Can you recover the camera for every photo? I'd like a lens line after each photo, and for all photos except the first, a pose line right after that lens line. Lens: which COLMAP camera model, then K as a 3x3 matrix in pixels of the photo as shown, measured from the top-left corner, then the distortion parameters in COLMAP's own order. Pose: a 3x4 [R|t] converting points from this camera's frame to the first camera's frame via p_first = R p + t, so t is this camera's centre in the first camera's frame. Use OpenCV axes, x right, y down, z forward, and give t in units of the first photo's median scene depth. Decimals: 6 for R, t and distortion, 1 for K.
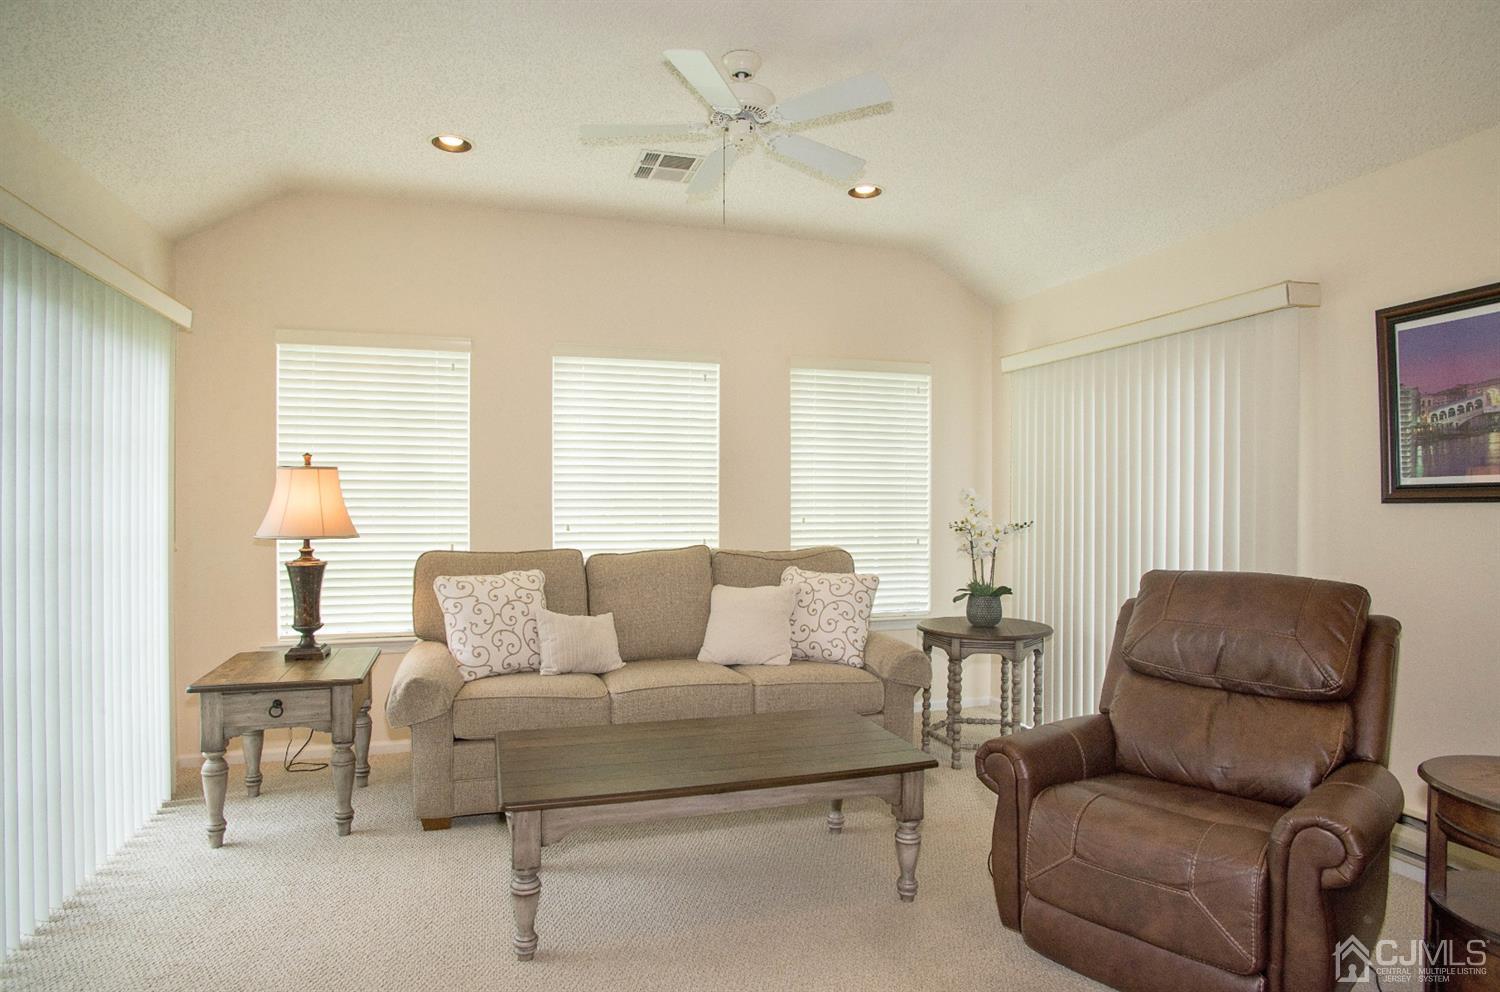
lens RADIAL K [[865.8, 0, 750.0], [0, 865.8, 496.0], [0, 0, 1]] dist [-0.015452, 0.001344]
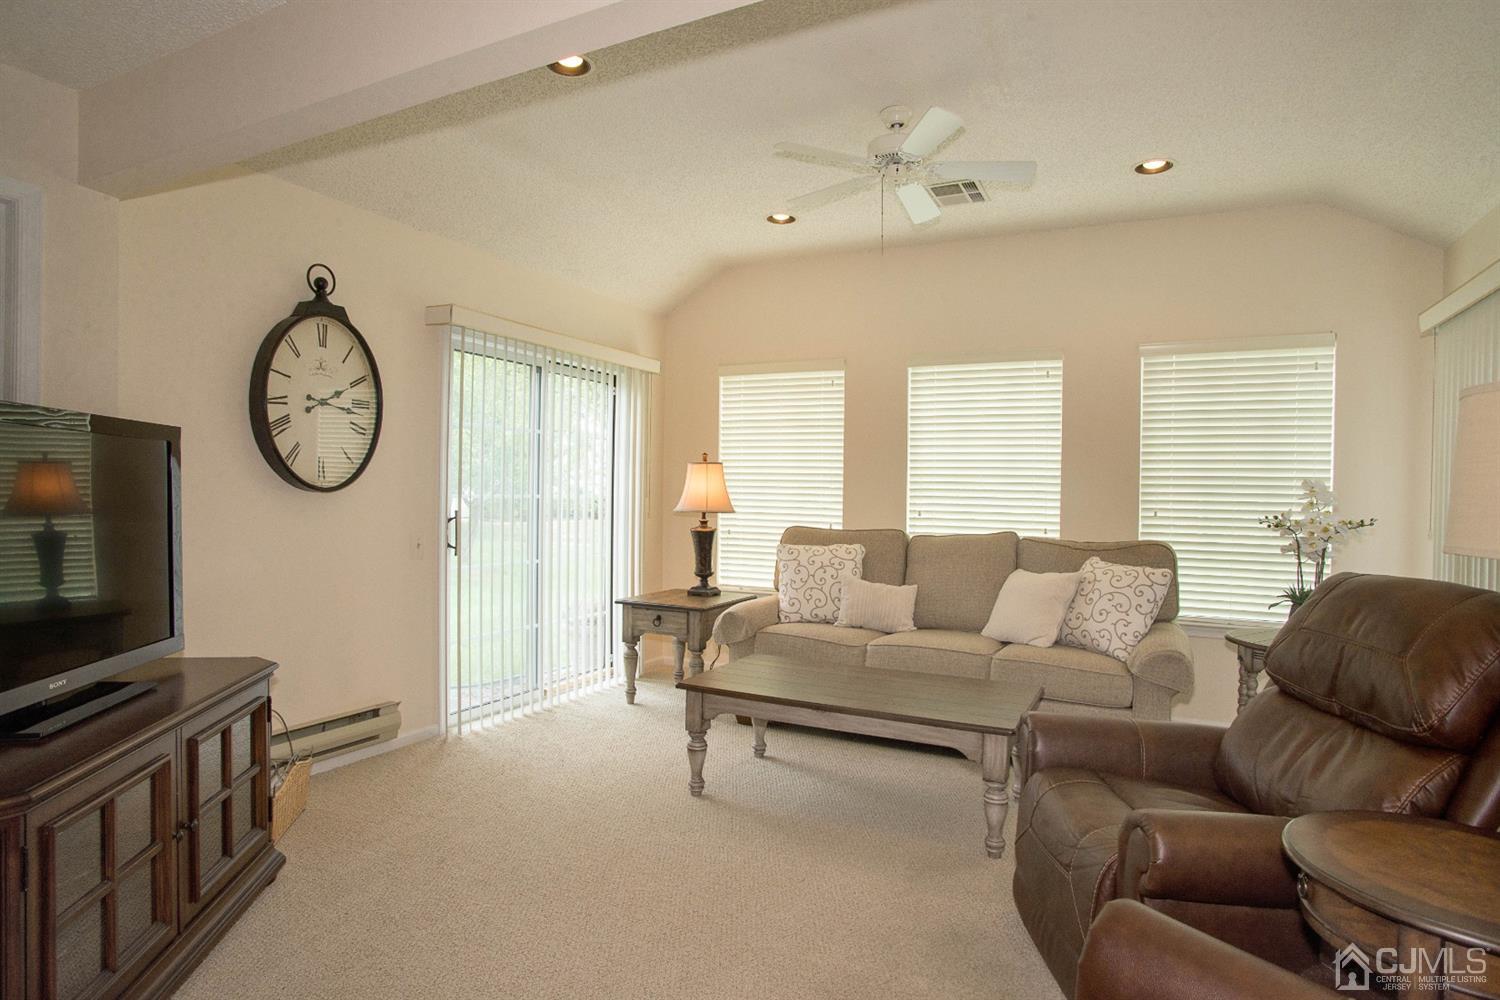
lens RADIAL K [[845.7, 0, 750.0], [0, 845.7, 500.0], [0, 0, 1]] dist [-0.006023, -0.000265]
pose [[0.724518, 0.014138, -0.689111, 0.492651], [-0.013518, 0.999889, 0.006302, 0.016576], [0.689124, 0.004750, 0.724628, 0.017878]]
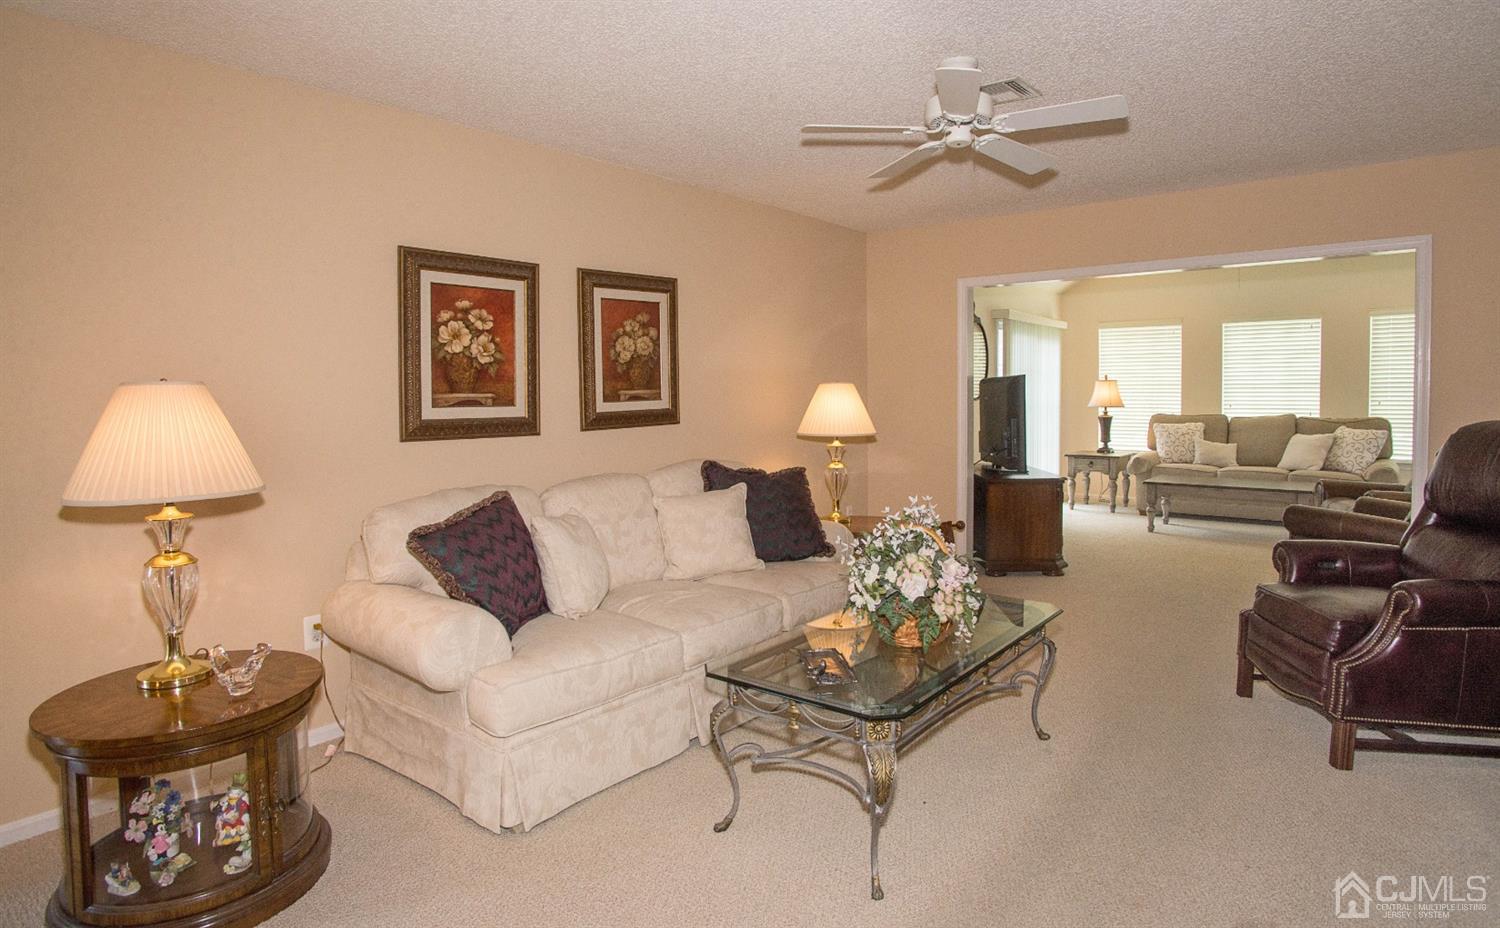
lens RADIAL K [[853.5, 0, 753.8], [0, 853.5, 421.1], [0, 0, 1]] dist [-0.000131, 0.001267]
pose [[0.576230, 0.023235, -0.816957, 0.967854], [0.009563, 0.999336, 0.035167, -0.011075], [0.817232, -0.028077, 0.575625, -1.342200]]
